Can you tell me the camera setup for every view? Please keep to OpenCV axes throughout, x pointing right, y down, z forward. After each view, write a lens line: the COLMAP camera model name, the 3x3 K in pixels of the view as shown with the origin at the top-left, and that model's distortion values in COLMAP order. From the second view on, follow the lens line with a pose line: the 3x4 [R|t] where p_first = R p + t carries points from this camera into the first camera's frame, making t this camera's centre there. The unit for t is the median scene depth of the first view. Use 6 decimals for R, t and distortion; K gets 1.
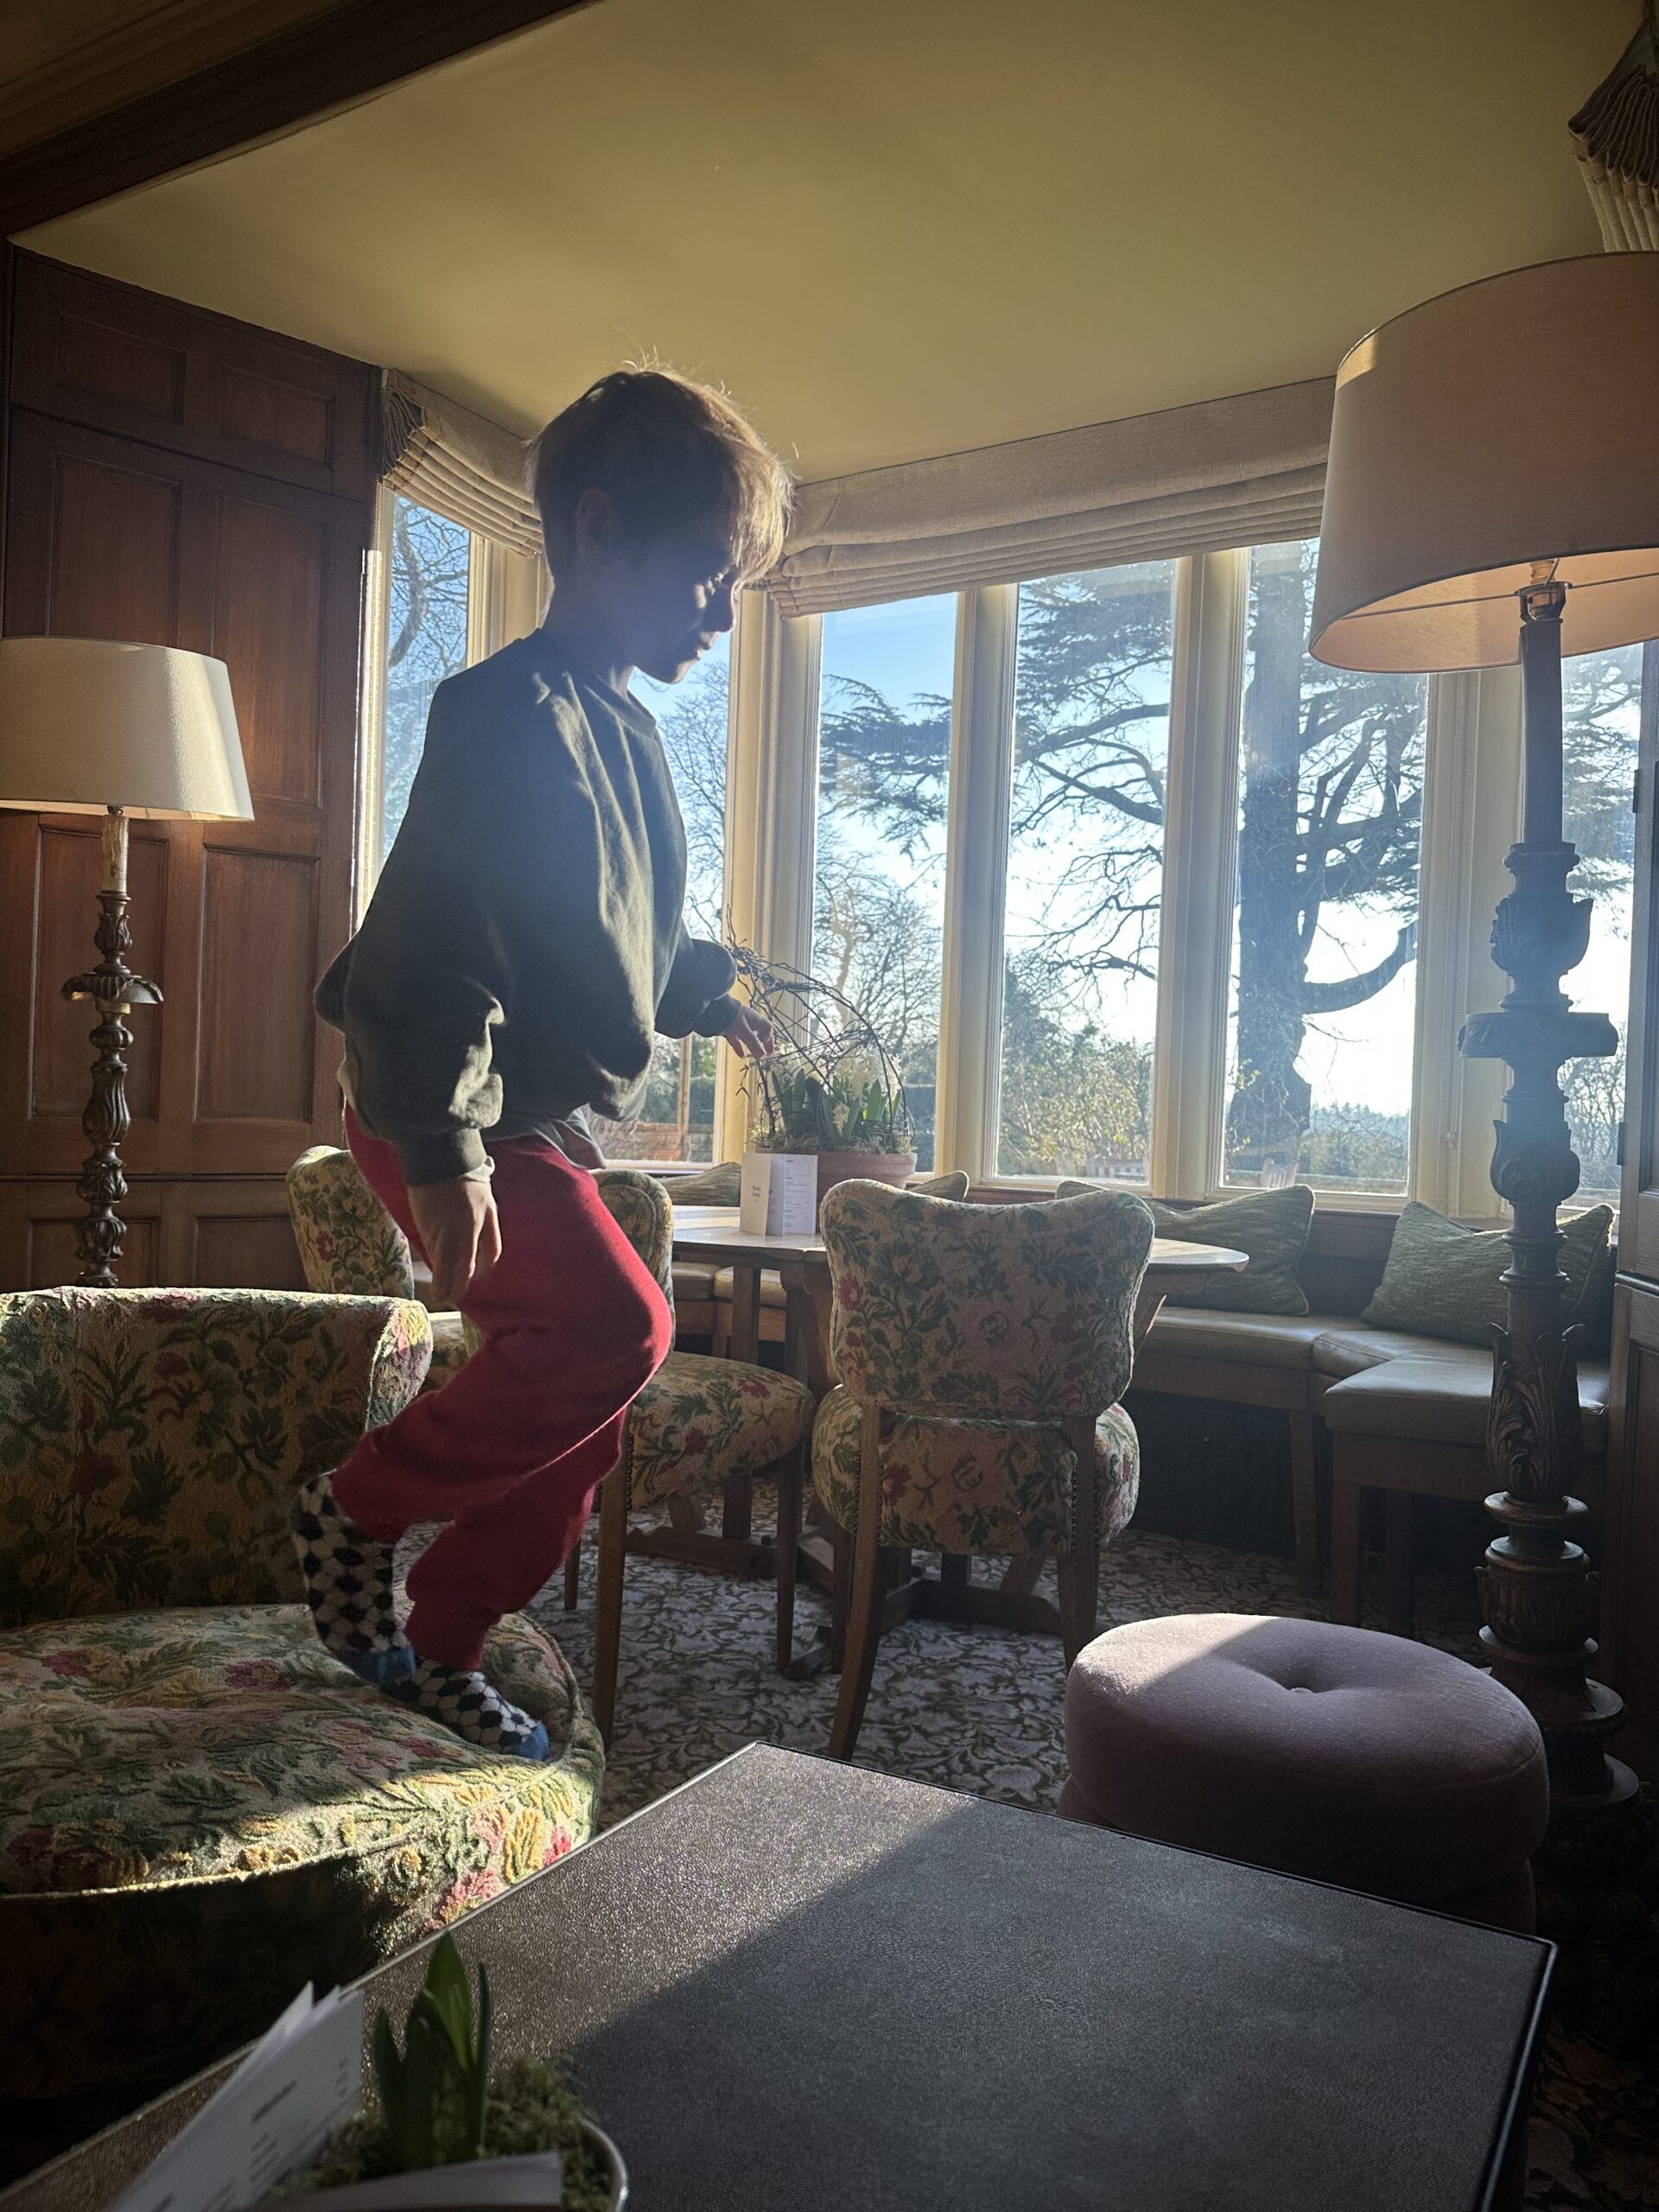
lens RADIAL K [[1547.7, 0, 829.5], [0, 1547.7, 1106.0], [0, 0, 1]] dist [0.002506, 0.001004]
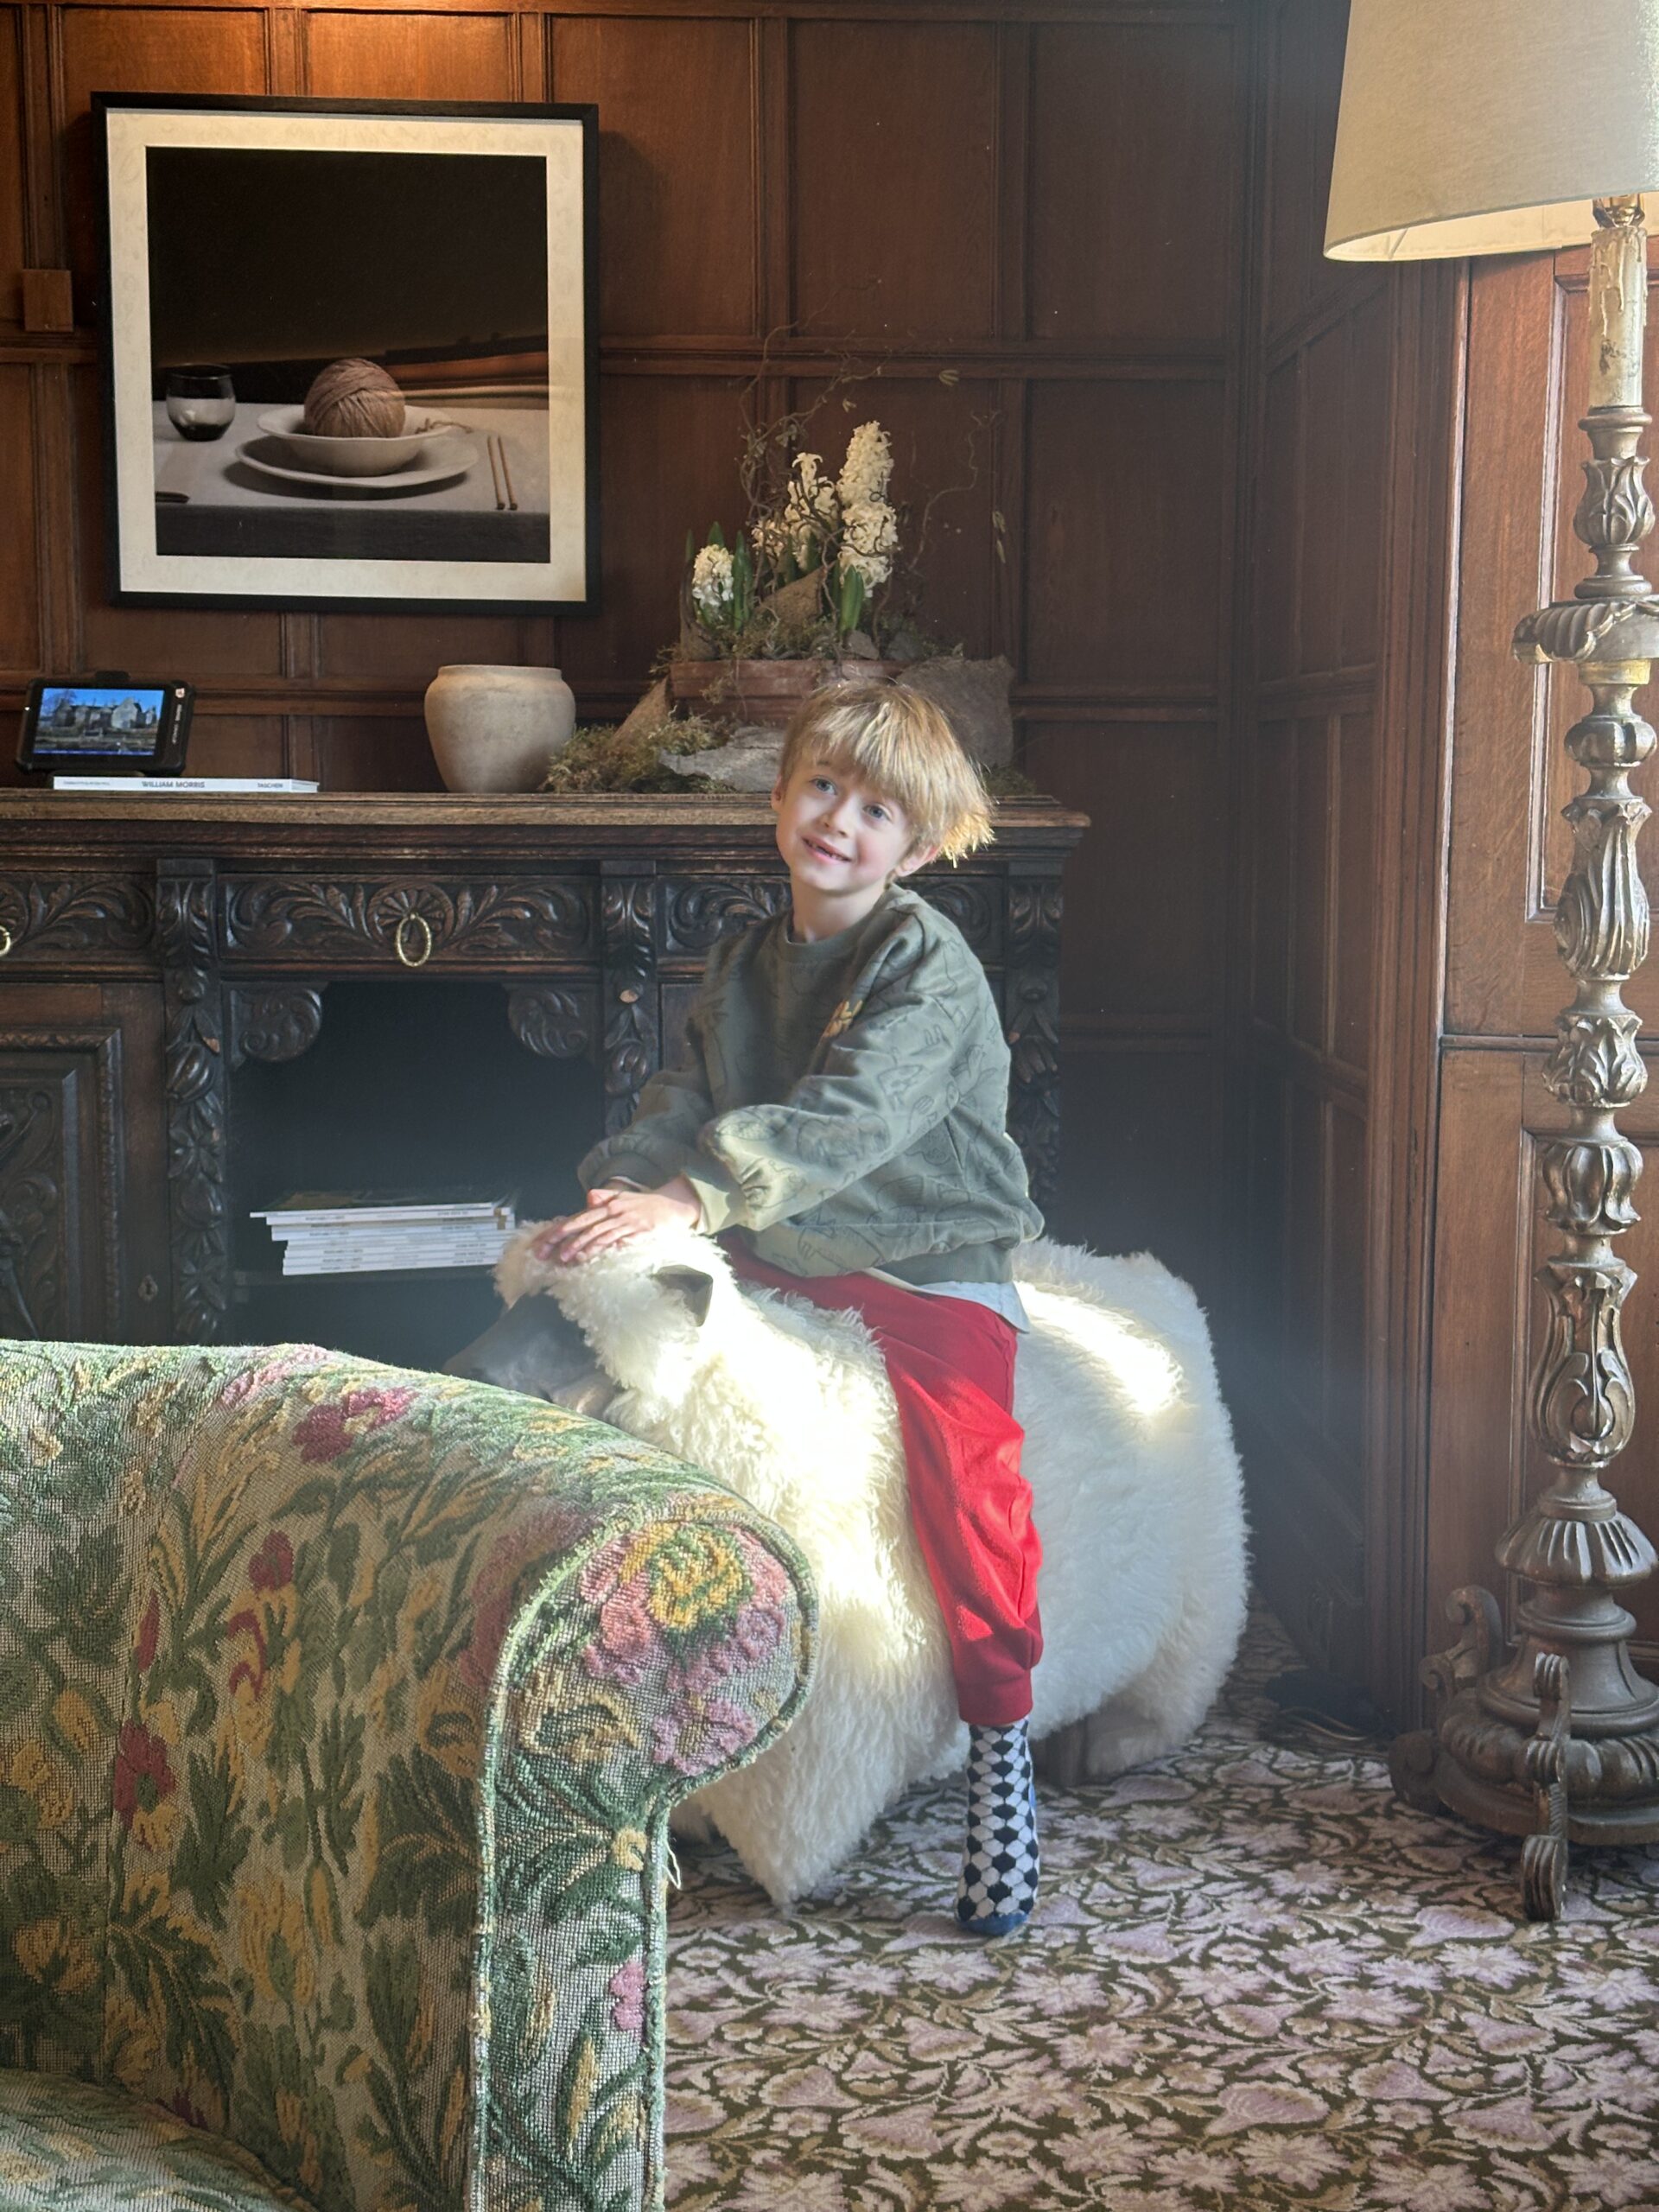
lens RADIAL K [[2998.6, 0, 829.5], [0, 2998.6, 1106.0], [0, 0, 1]] dist [0.124255, -0.017918]
pose [[0.512577, 0.066580, -0.856056, 0.367750], [0.008955, 0.996520, 0.082867, -0.027483], [0.858594, -0.050142, 0.510197, 0.722878]]
